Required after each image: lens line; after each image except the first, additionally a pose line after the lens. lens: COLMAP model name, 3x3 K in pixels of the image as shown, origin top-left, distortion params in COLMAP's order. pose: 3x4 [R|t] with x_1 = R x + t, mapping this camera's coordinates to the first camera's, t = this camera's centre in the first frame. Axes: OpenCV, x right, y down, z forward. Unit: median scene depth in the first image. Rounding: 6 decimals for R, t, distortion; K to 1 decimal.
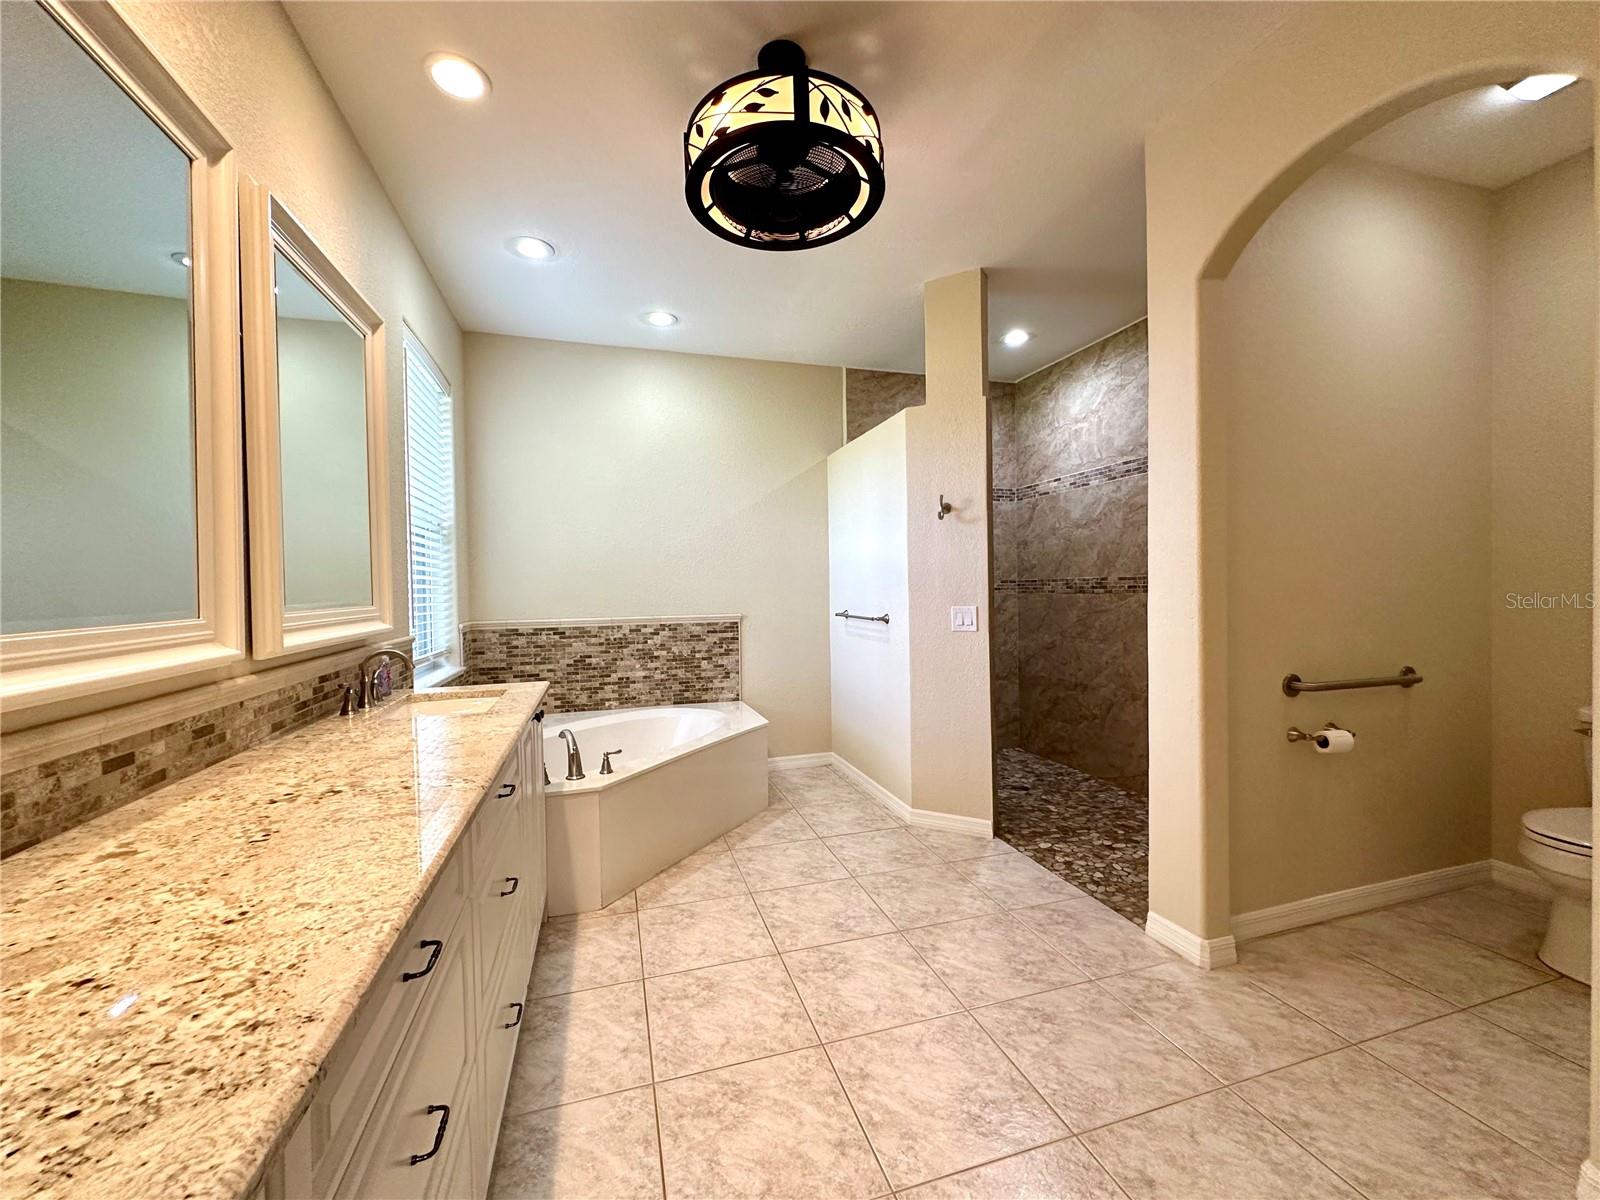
lens RADIAL K [[636.4, 0, 800.1], [0, 636.4, 598.4], [0, 0, 1]] dist [-0.002902, 0.000356]
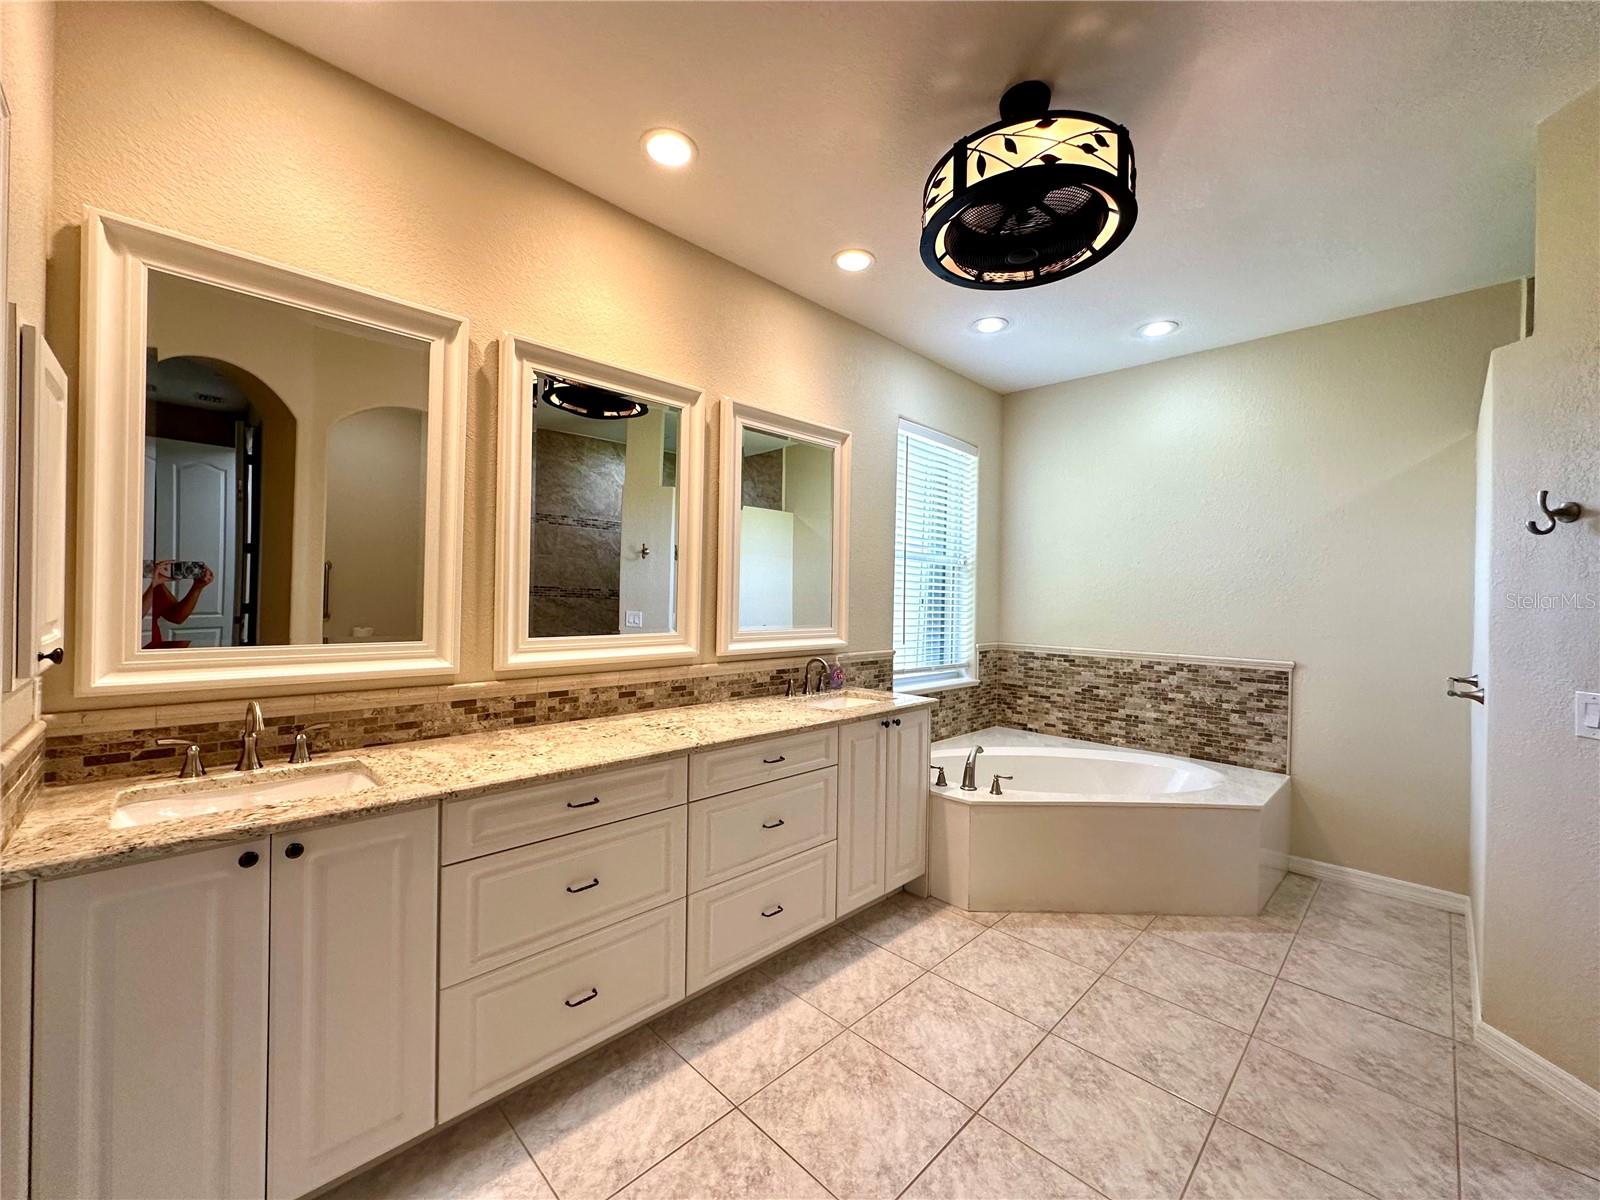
lens RADIAL K [[636.4, 0, 800.1], [0, 636.4, 598.4], [0, 0, 1]] dist [-0.002902, 0.000356]
pose [[0.469624, 0.025174, -0.882508, 0.336734], [-0.043153, 0.999053, 0.005534, -0.034273], [0.881811, 0.035484, 0.470265, 0.126161]]
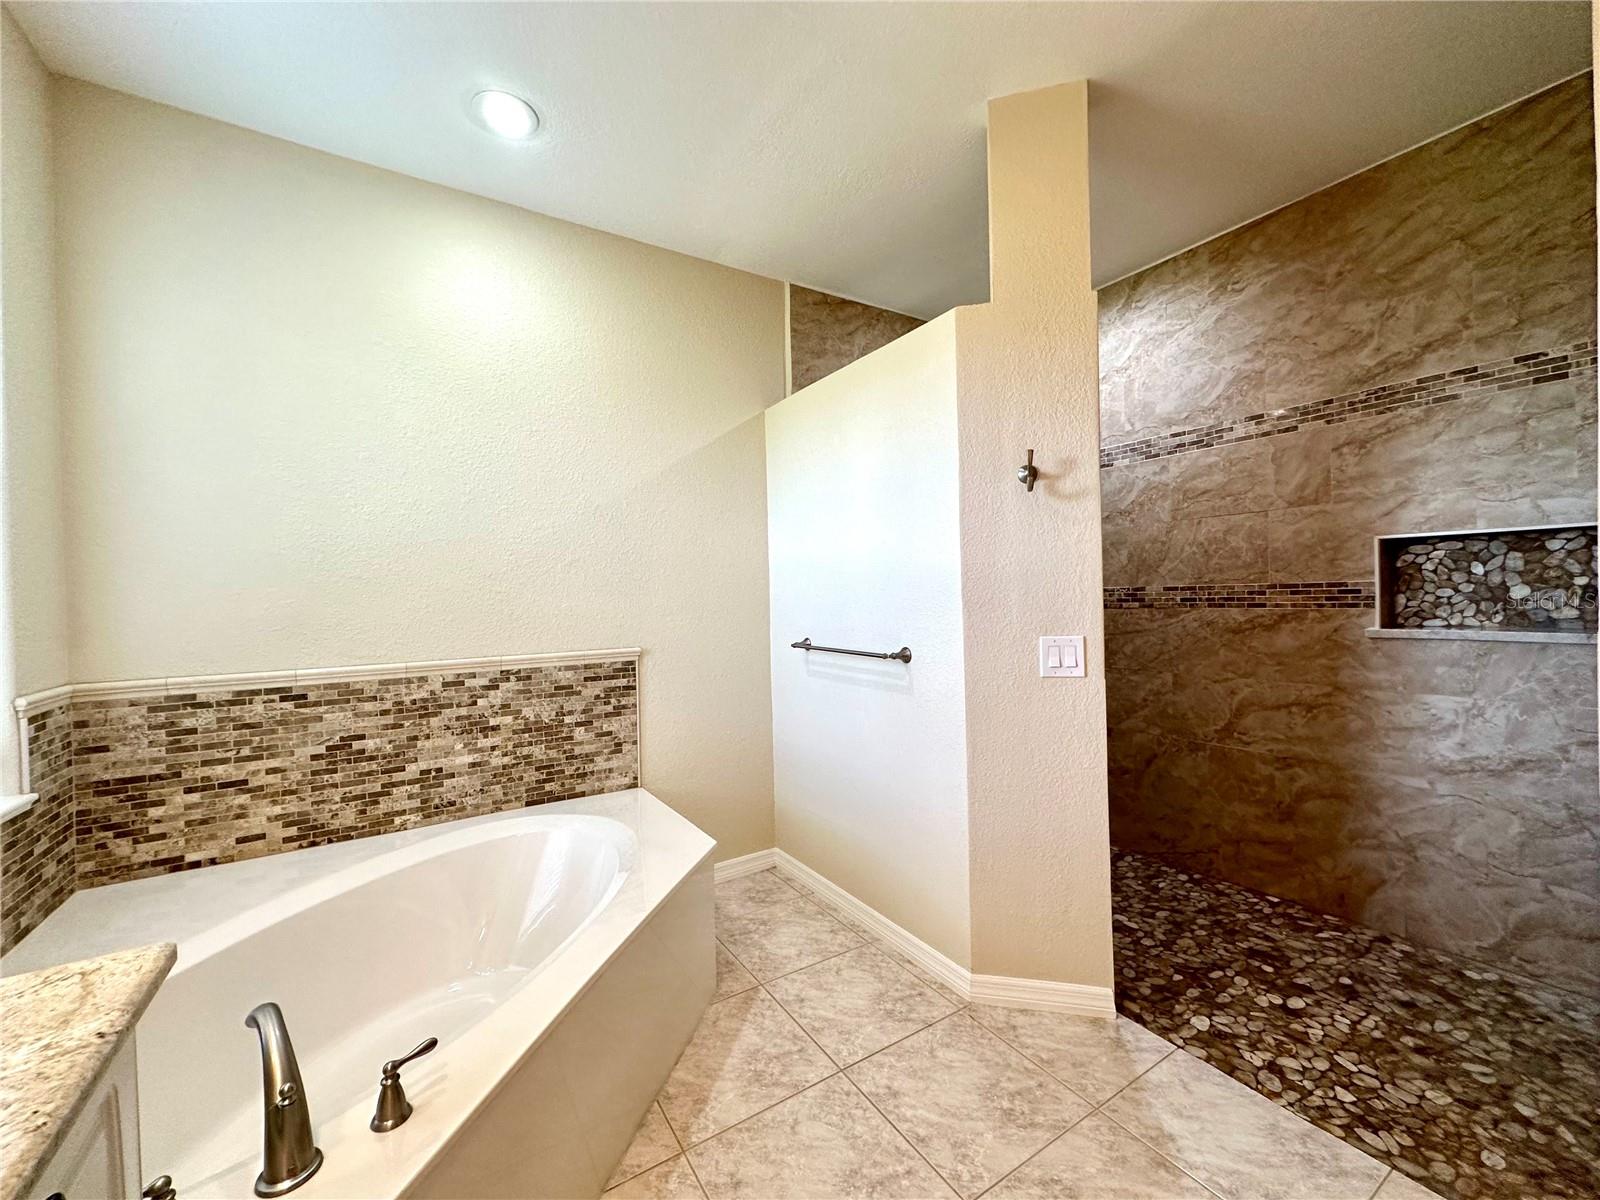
lens RADIAL K [[636.4, 0, 800.1], [0, 636.4, 598.4], [0, 0, 1]] dist [-0.002902, 0.000356]
pose [[0.964850, -0.008189, 0.262672, -0.116700], [0.012360, 0.999822, -0.014227, -0.014710], [-0.262509, 0.016974, 0.964780, 0.396490]]
